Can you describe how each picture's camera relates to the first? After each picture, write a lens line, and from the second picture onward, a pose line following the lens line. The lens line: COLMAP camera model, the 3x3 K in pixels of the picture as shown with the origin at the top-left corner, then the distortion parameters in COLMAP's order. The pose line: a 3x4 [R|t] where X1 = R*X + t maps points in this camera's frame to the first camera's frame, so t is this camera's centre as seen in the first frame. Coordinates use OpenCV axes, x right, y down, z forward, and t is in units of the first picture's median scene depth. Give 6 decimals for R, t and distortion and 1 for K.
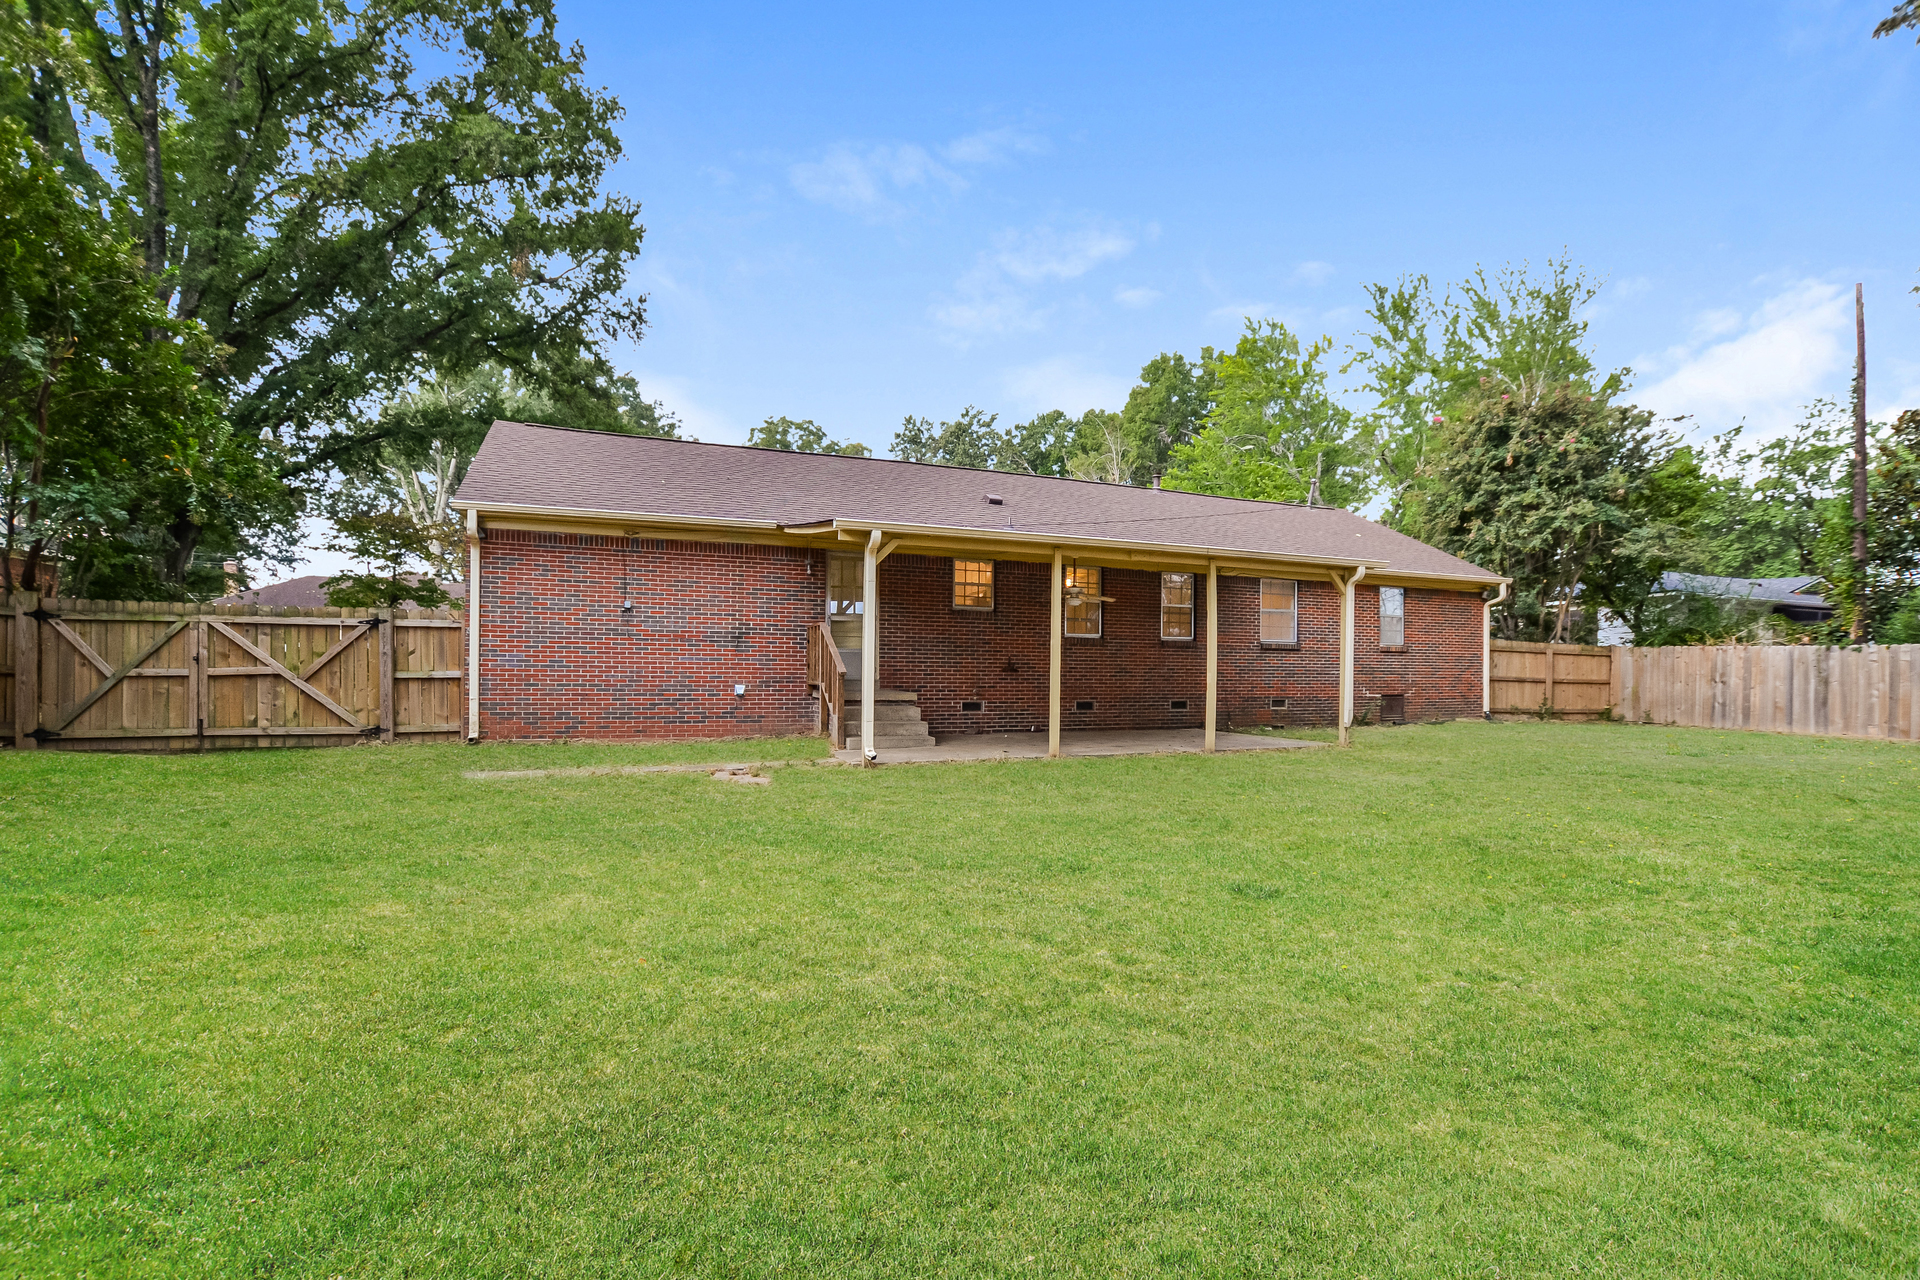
lens RADIAL K [[843.5, 0, 960.3], [0, 843.5, 633.7], [0, 0, 1]] dist [-0.032277, 0.014004]
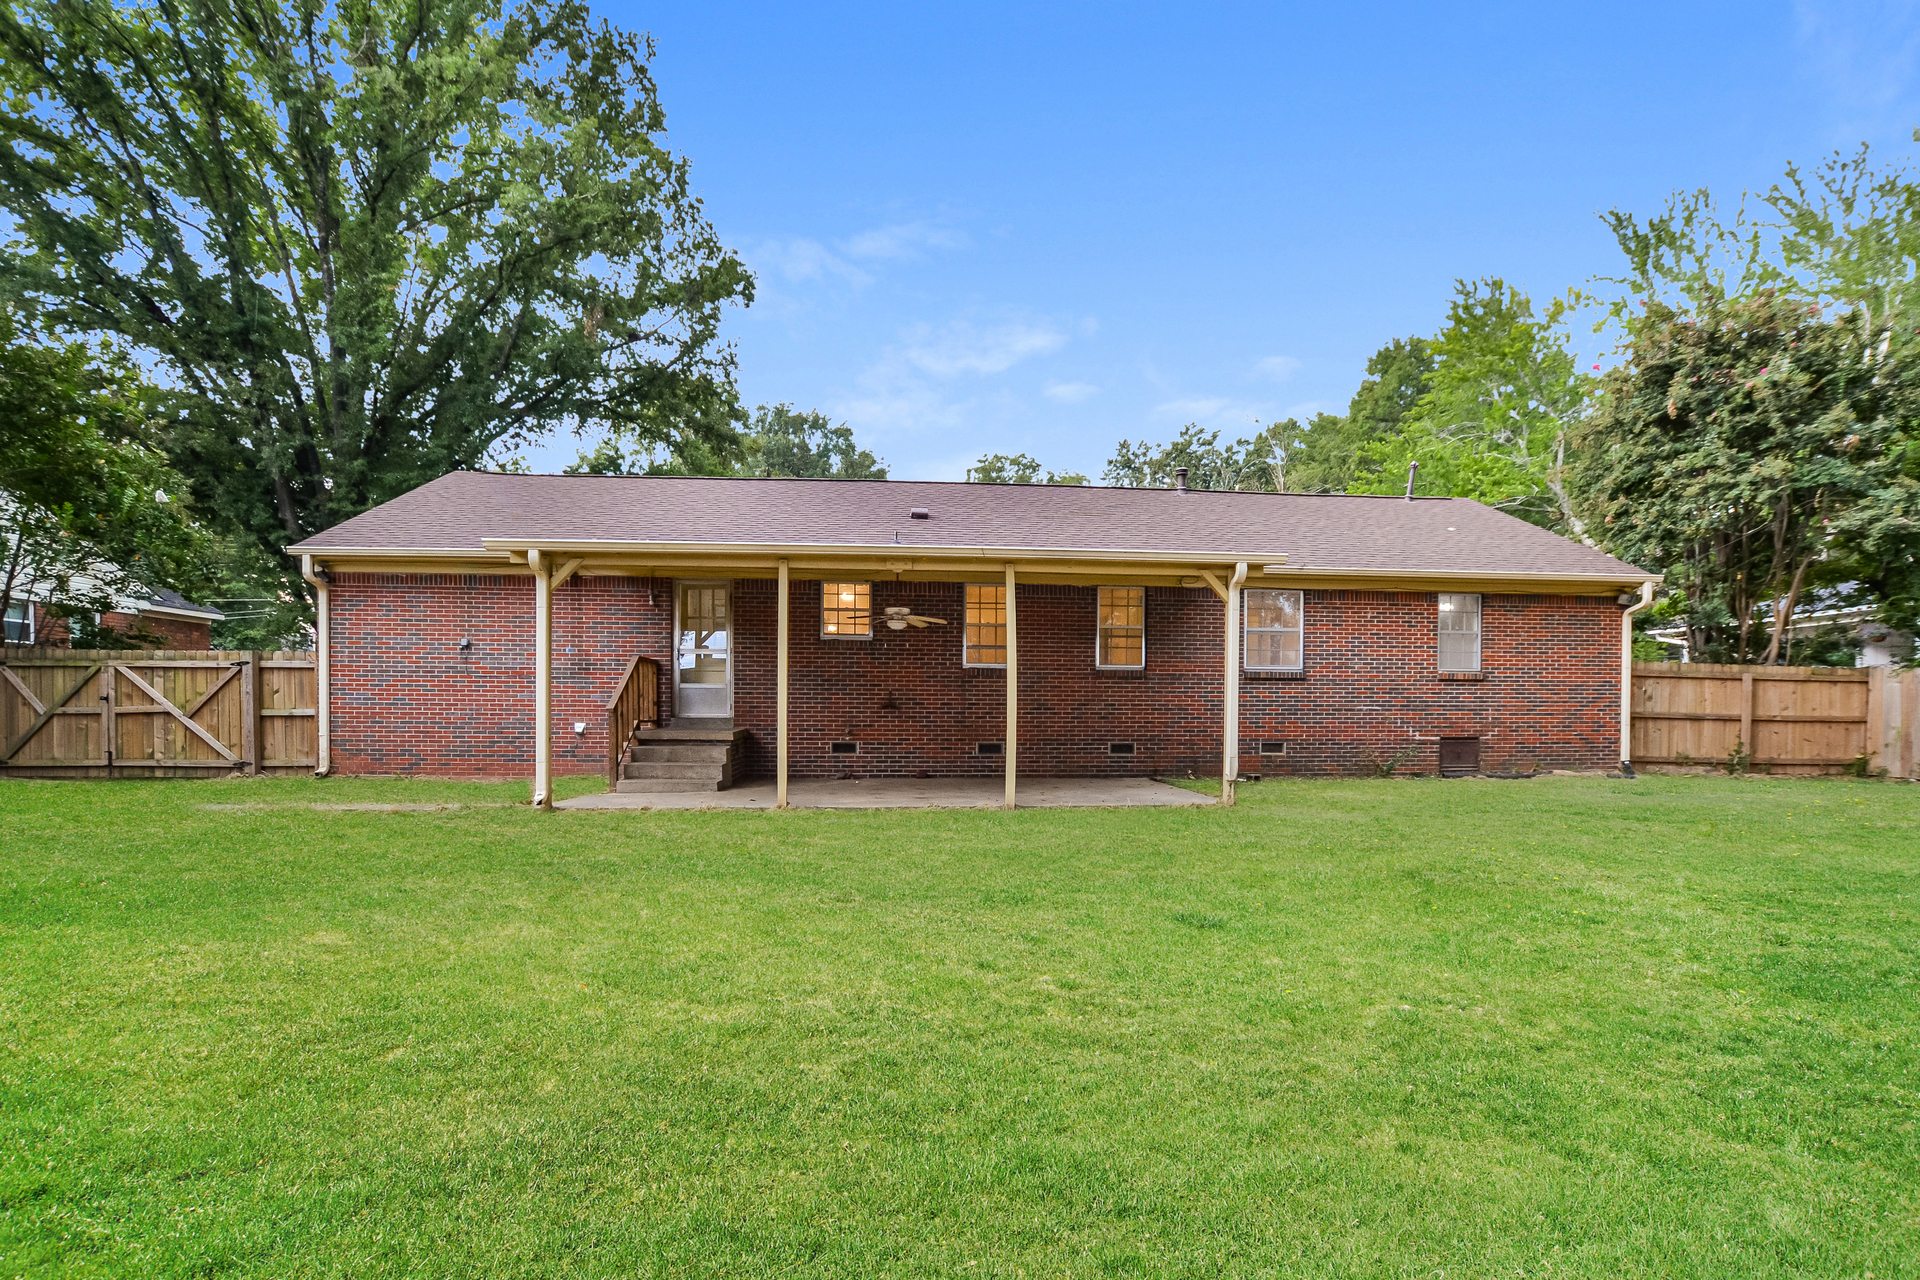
lens RADIAL K [[856.7, 0, 948.9], [0, 856.7, 679.7], [0, 0, 1]] dist [-0.019845, 0.000661]
pose [[0.955352, -0.013094, -0.295179, 0.335962], [0.016239, 0.999834, 0.008206, 0.008575], [0.295022, -0.012633, 0.955407, 0.150632]]
